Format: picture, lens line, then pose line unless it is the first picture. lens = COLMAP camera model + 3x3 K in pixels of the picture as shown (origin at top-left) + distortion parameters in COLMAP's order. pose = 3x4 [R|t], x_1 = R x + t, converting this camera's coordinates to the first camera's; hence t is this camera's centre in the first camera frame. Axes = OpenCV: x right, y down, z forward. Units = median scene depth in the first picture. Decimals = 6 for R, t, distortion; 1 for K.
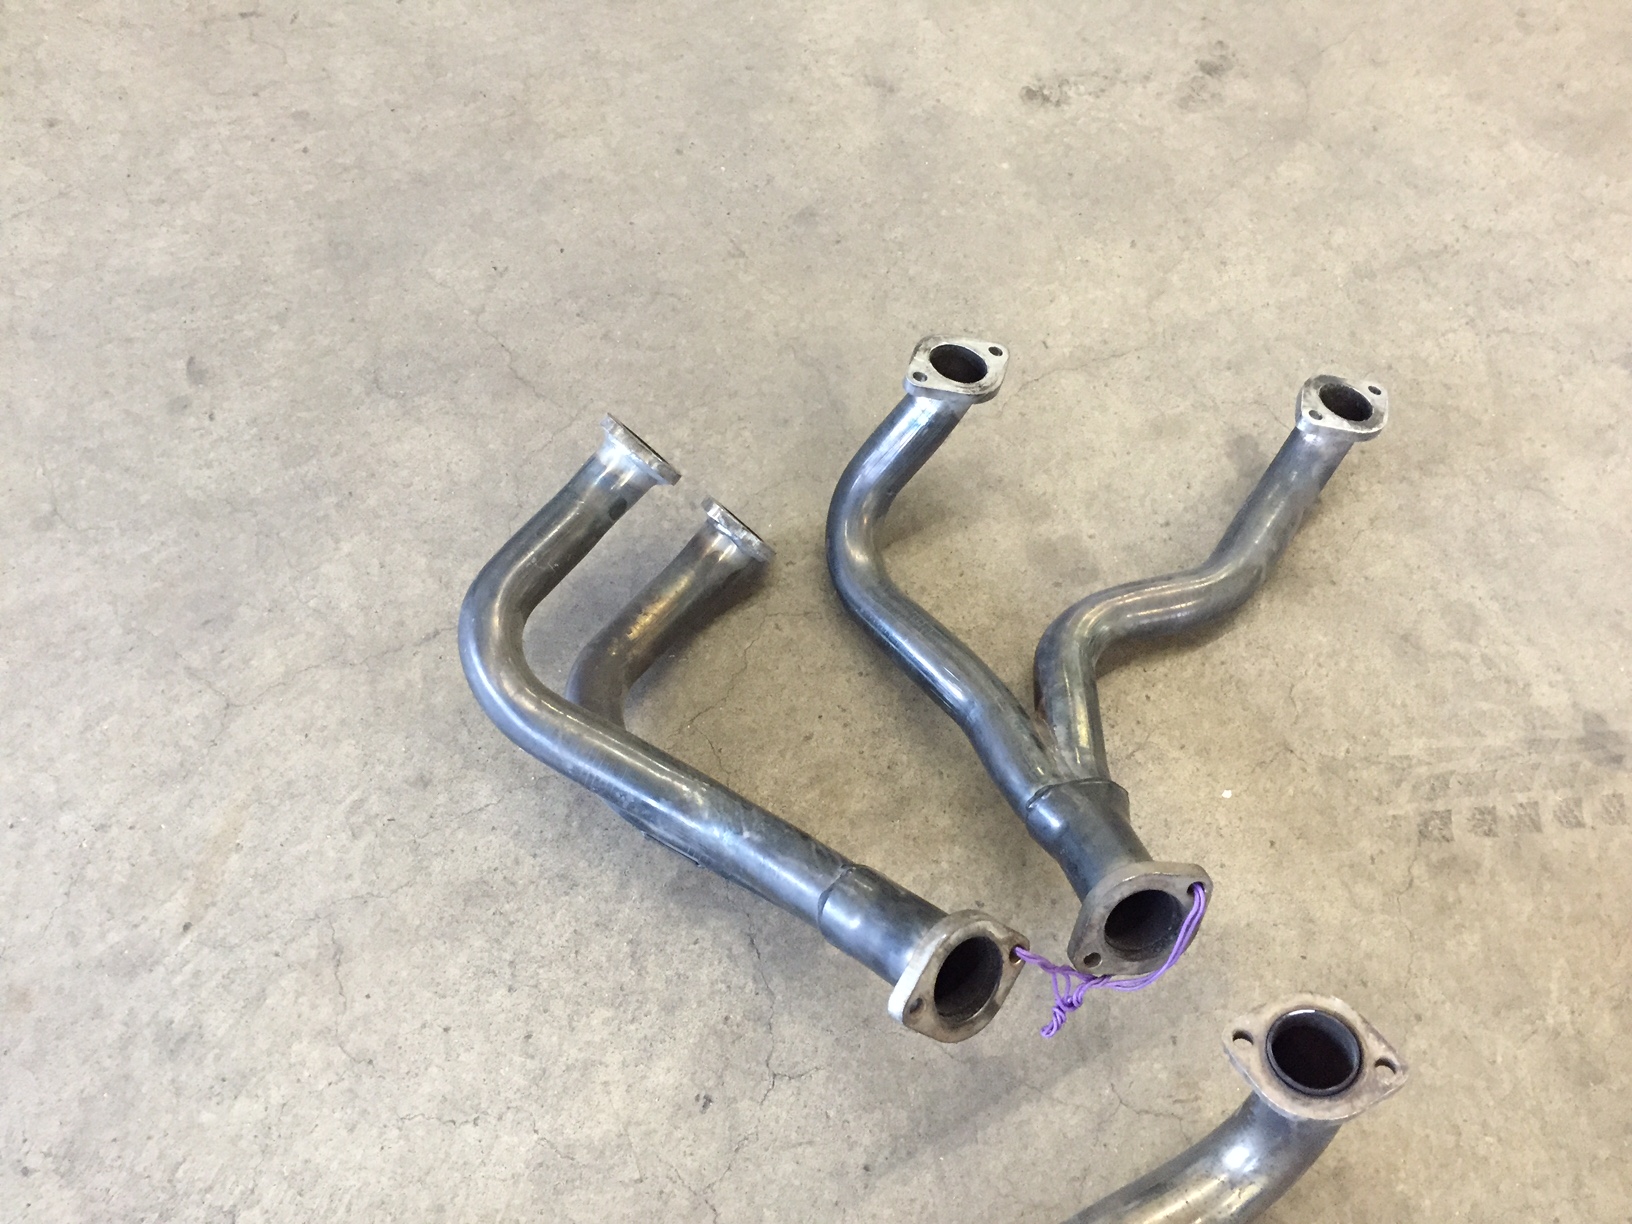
lens RADIAL K [[1400.0, 0, 818.6], [0, 1400.0, 614.3], [0, 0, 1]] dist [0.084549, -0.123590]
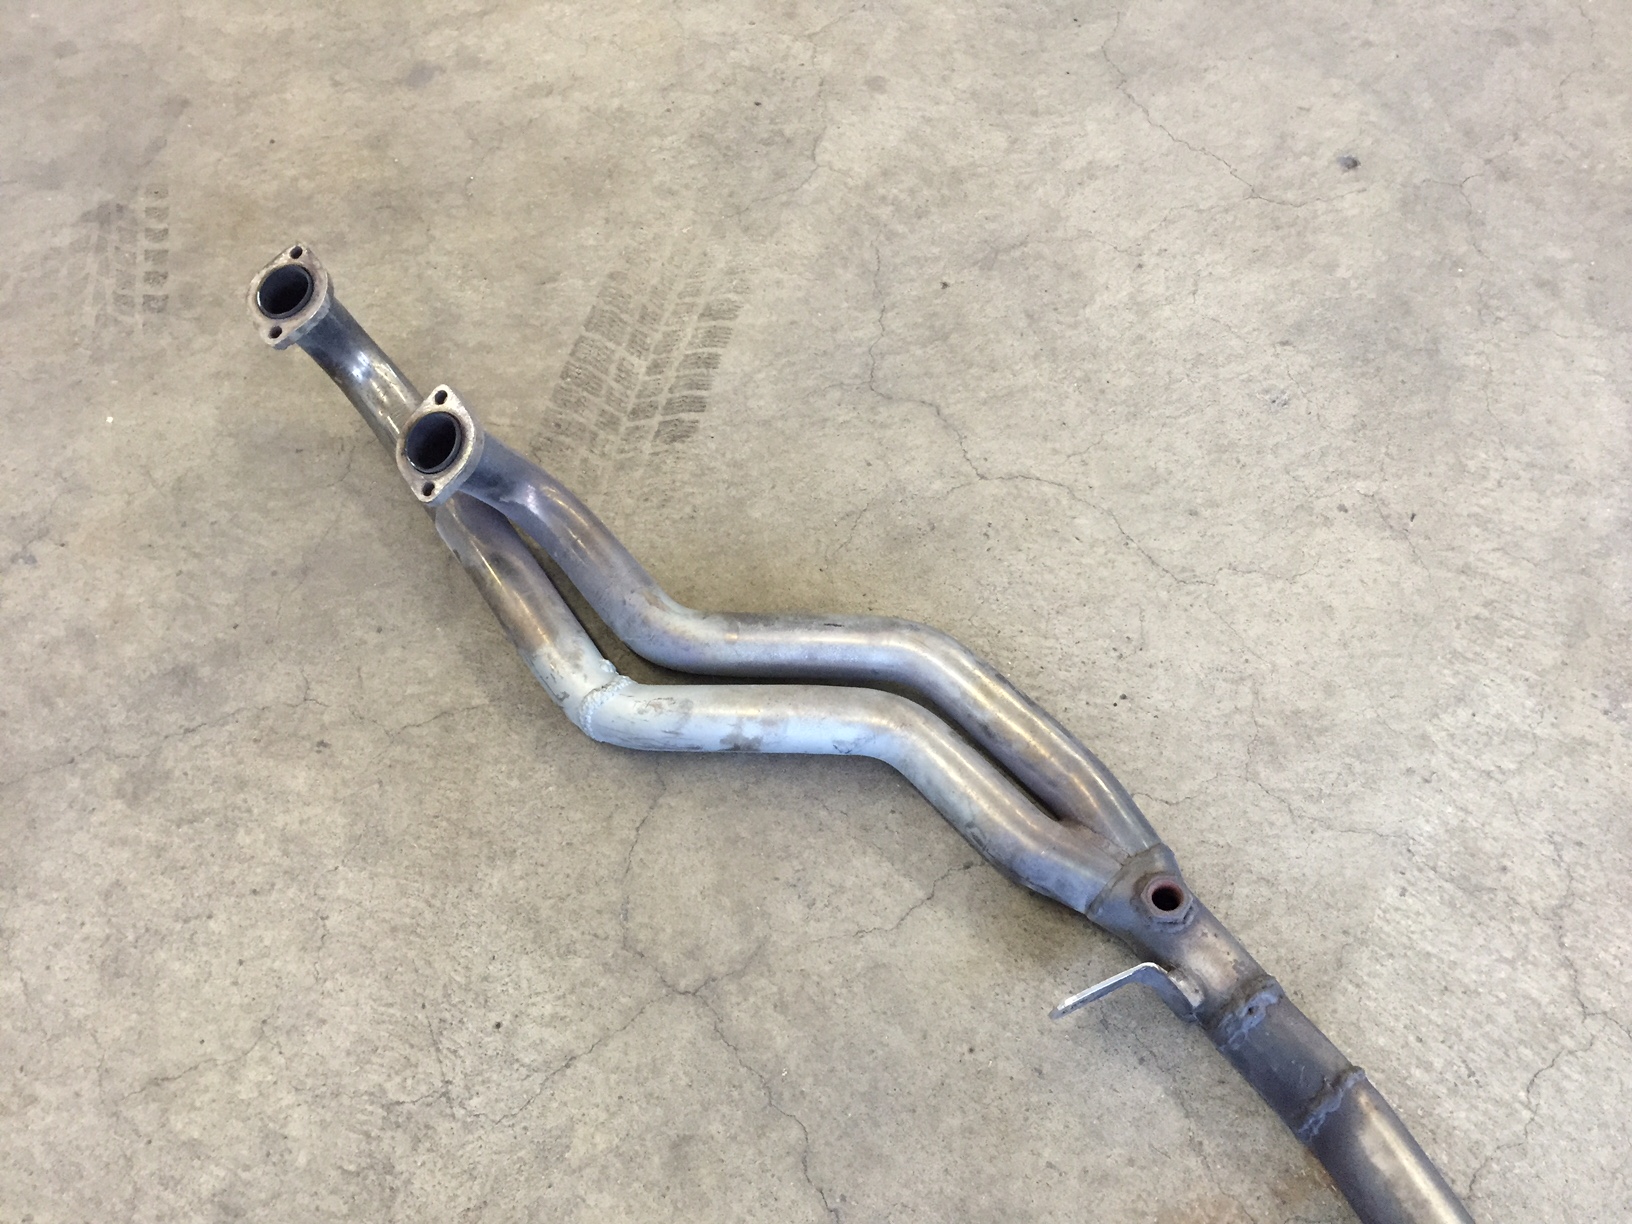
lens RADIAL K [[1400.0, 0, 818.6], [0, 1400.0, 614.3], [0, 0, 1]] dist [0.084549, -0.123590]
pose [[-0.122656, -0.850854, 0.510885, -0.642690], [0.878043, 0.146910, 0.455476, 0.144321], [-0.462598, 0.504445, 0.729067, -0.145215]]
